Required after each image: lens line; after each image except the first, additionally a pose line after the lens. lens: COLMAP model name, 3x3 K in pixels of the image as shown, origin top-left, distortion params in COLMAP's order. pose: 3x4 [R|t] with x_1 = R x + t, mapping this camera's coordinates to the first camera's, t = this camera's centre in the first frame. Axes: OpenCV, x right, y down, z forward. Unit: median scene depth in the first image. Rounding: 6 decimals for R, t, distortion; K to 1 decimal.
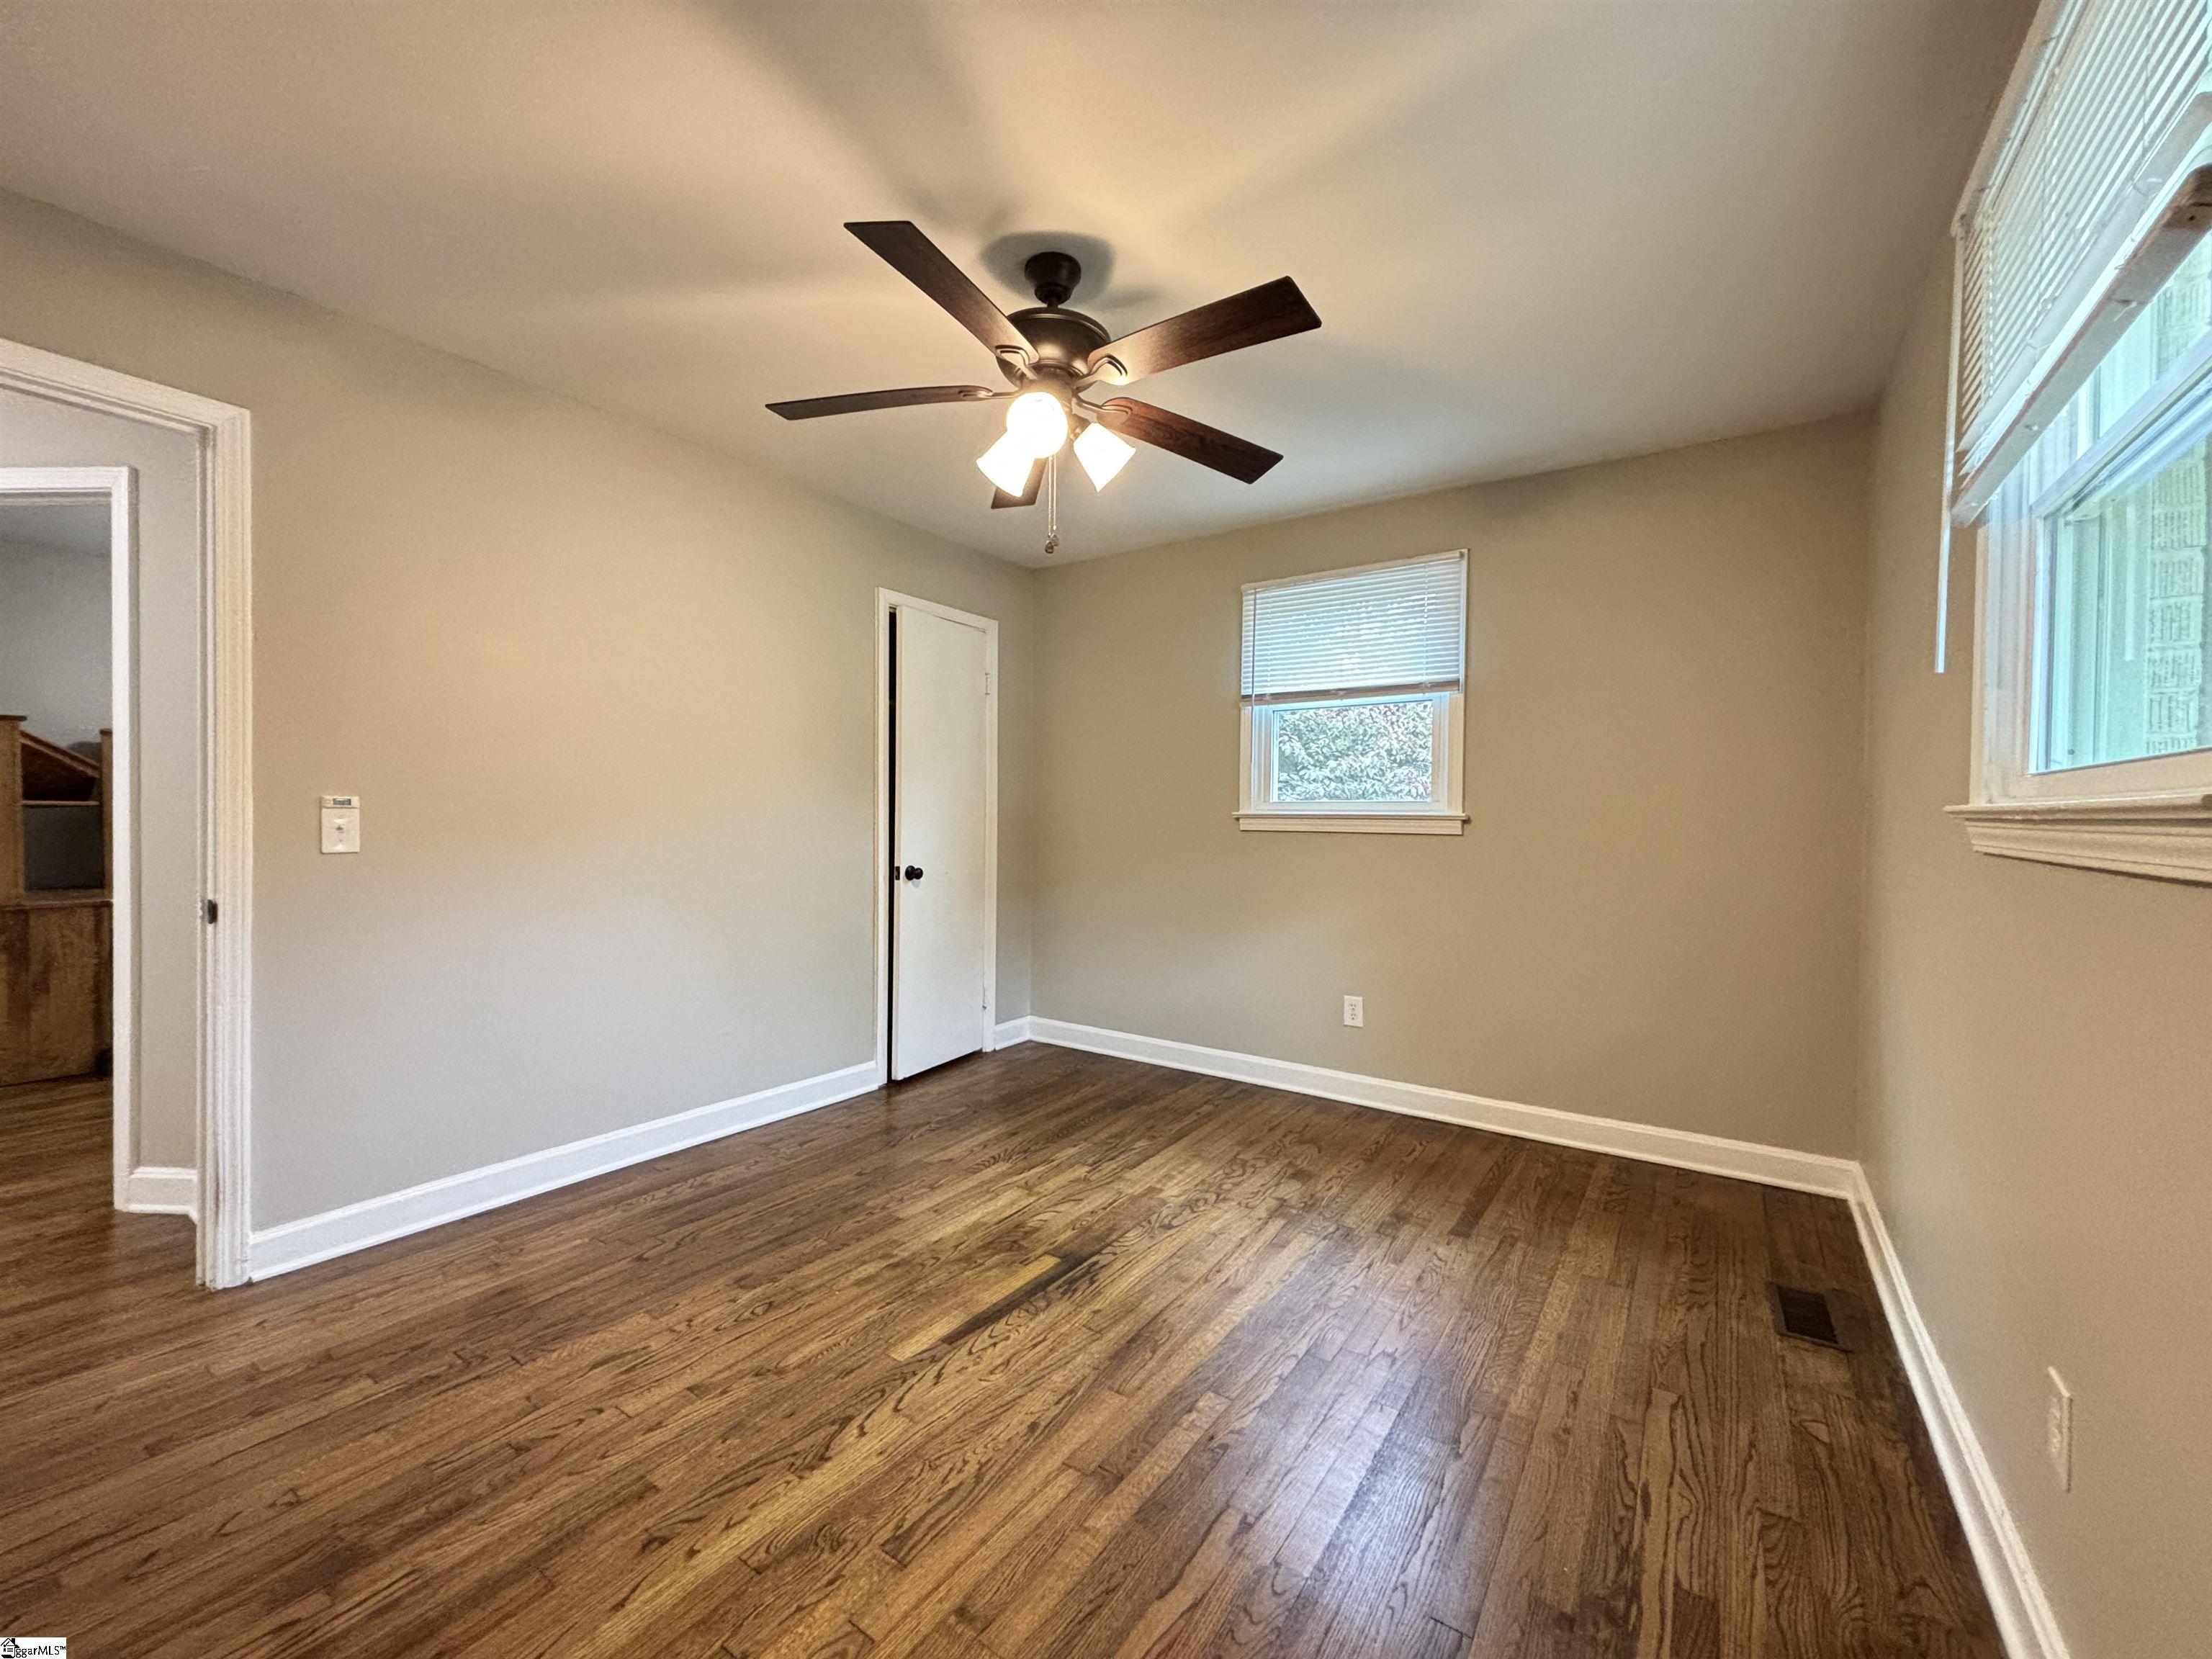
lens RADIAL K [[892.1, 0, 1106.0], [0, 892.1, 829.5], [0, 0, 1]] dist [0.020171, -0.000451]
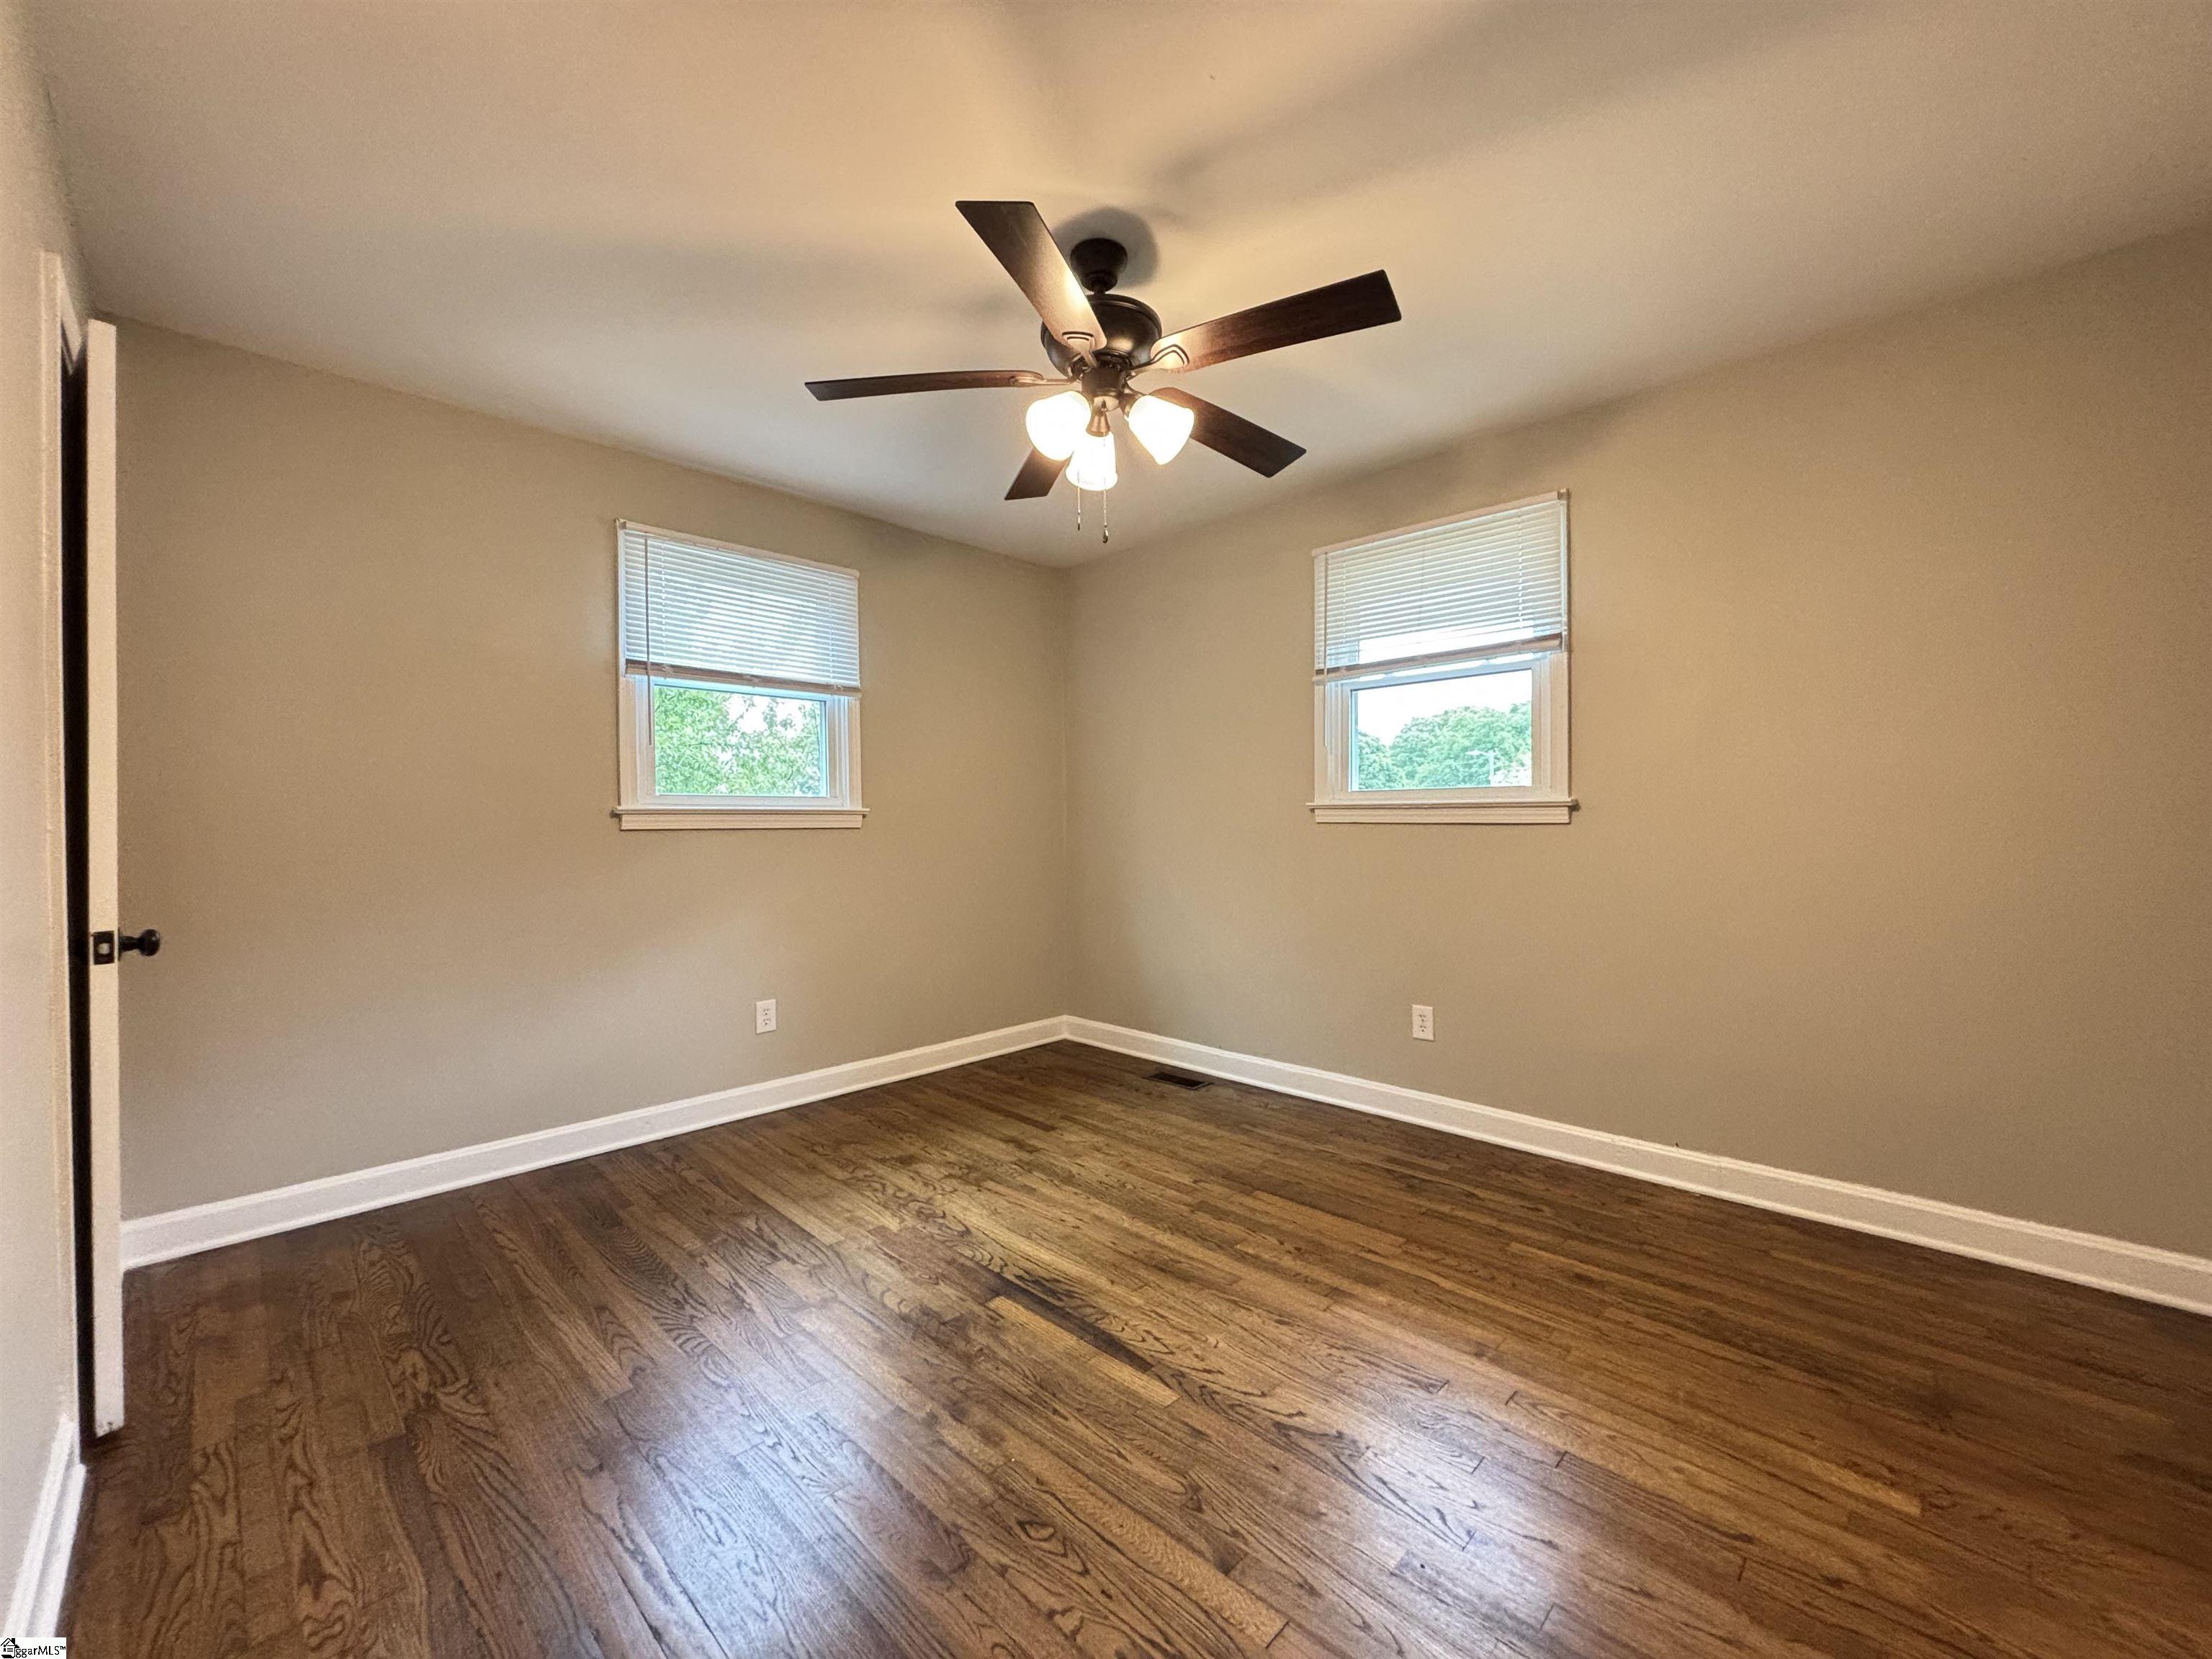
lens RADIAL K [[892.1, 0, 1106.0], [0, 892.1, 829.5], [0, 0, 1]] dist [0.020171, -0.000451]
pose [[0.180936, -0.021720, 0.983255, -0.775812], [0.021838, 0.999598, 0.018063, -0.006120], [-0.983252, 0.018204, 0.181338, 0.612090]]
